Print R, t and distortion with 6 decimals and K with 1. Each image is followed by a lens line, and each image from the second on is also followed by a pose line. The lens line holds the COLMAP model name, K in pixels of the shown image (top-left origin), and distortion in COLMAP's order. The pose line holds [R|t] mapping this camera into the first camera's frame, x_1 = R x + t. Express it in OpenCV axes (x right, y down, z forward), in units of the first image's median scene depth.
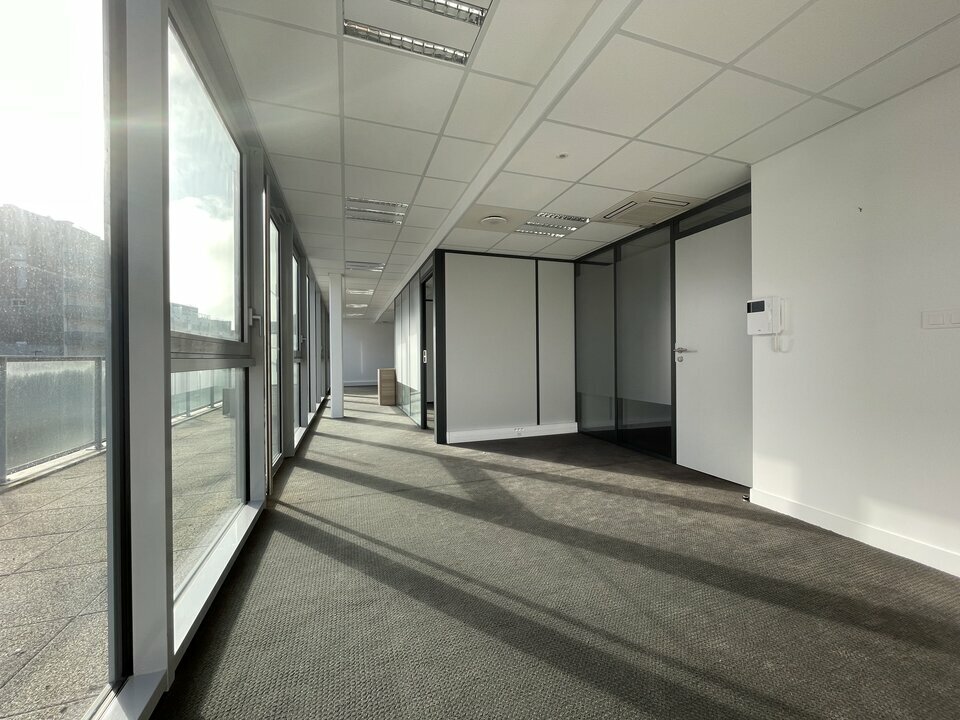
lens RADIAL K [[386.8, 0, 480.0], [0, 386.8, 360.0], [0, 0, 1]] dist [0.000445, 0.000012]
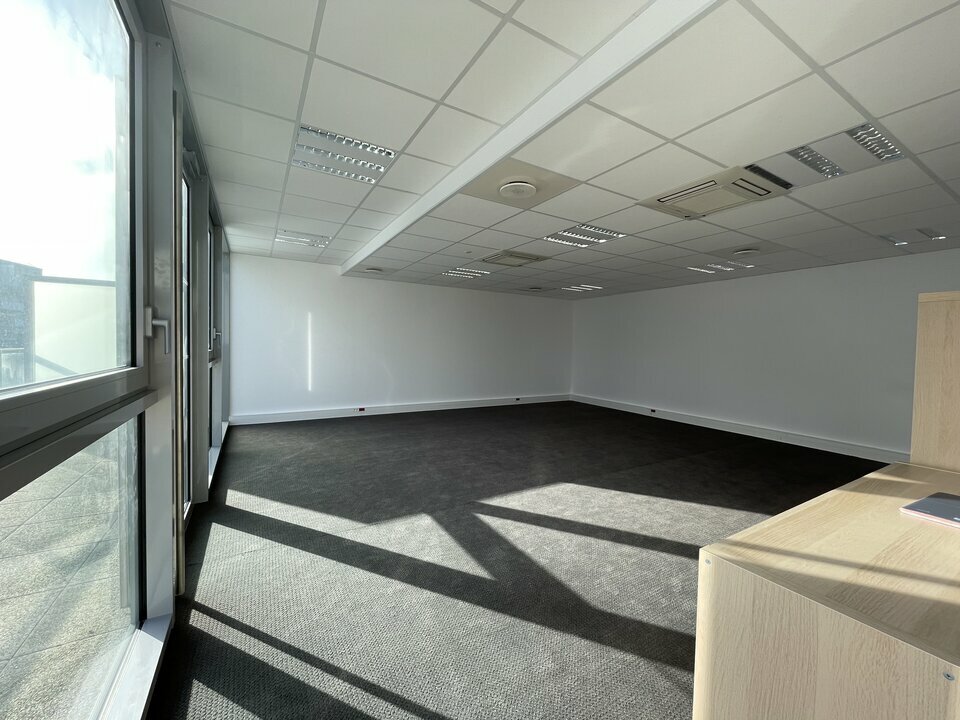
lens RADIAL K [[426.7, 0, 480.0], [0, 426.7, 360.0], [0, 0, 1]] dist [-0.001236, -0.000273]
pose [[0.990869, 0.013230, 0.134181, -0.167748], [-0.016039, 0.999674, 0.019871, -0.067097], [-0.133874, -0.021842, 0.990758, 0.269883]]
